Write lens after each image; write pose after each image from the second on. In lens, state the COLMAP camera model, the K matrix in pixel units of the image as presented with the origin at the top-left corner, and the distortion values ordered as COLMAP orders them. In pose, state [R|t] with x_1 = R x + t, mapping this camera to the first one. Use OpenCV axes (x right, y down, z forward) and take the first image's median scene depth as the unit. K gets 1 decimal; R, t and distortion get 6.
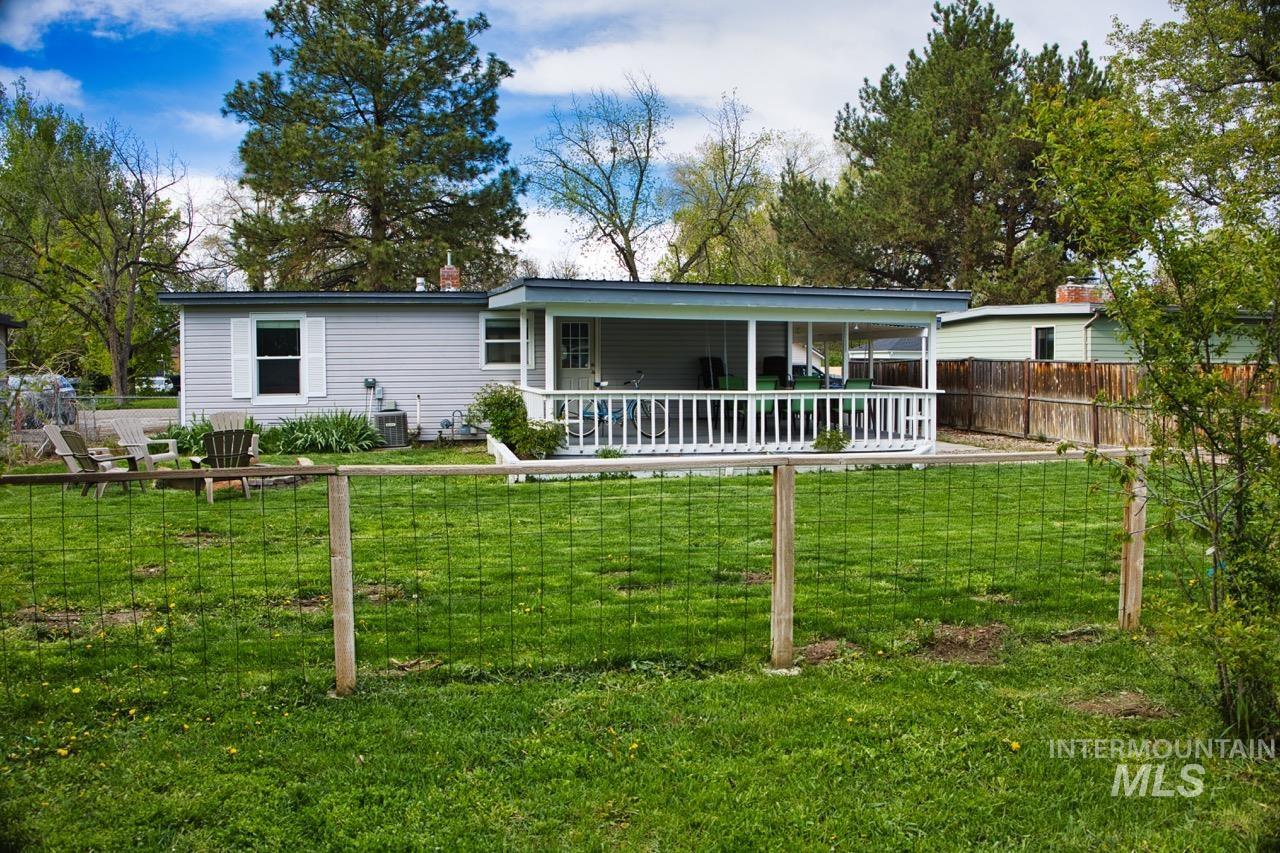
lens RADIAL K [[994.2, 0, 635.0], [0, 994.2, 420.9], [0, 0, 1]] dist [-0.195276, 0.118537]
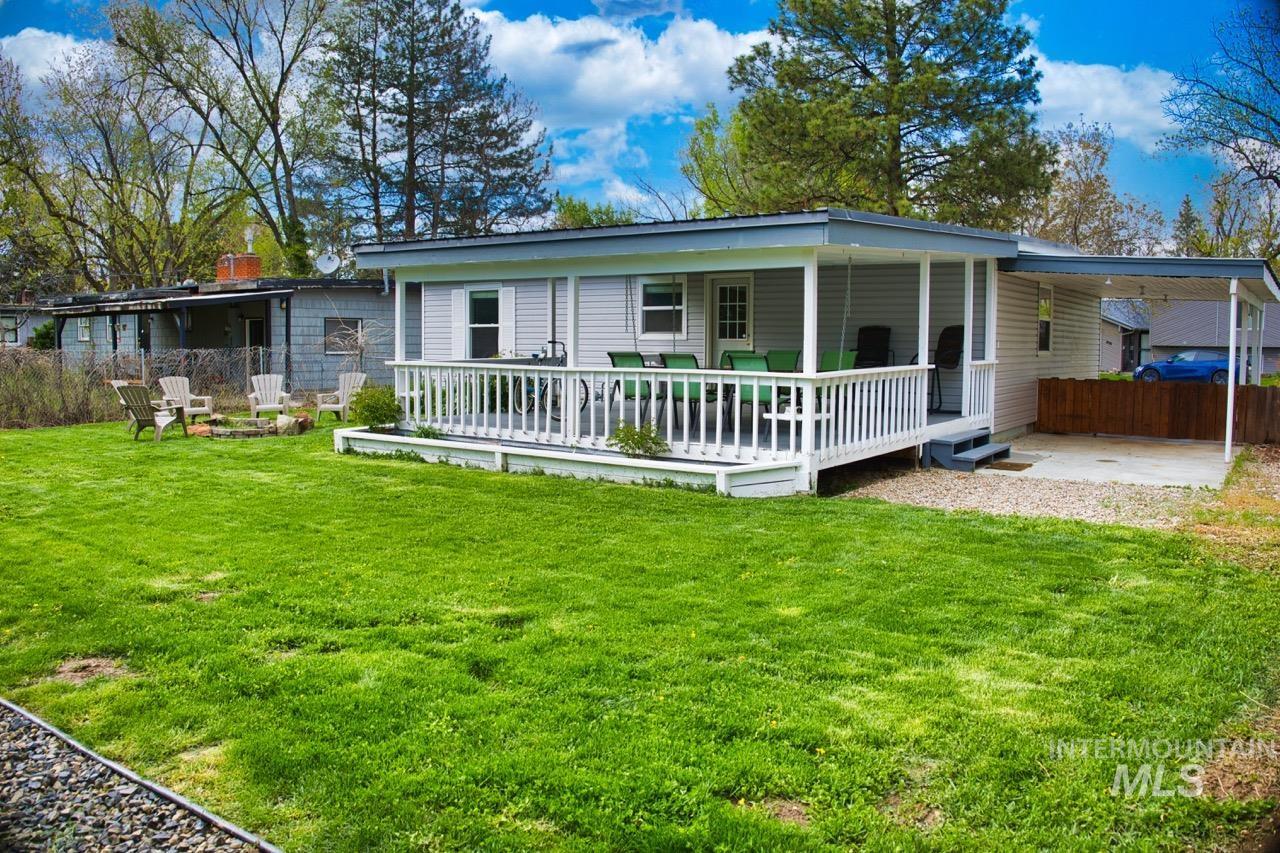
lens RADIAL K [[994.2, 0, 635.0], [0, 994.2, 420.9], [0, 0, 1]] dist [-0.195276, 0.118537]
pose [[0.676393, 0.068825, -0.733319, 0.541921], [-0.049248, 0.997623, 0.048206, -0.021208], [0.734893, 0.003508, 0.678174, 0.387177]]
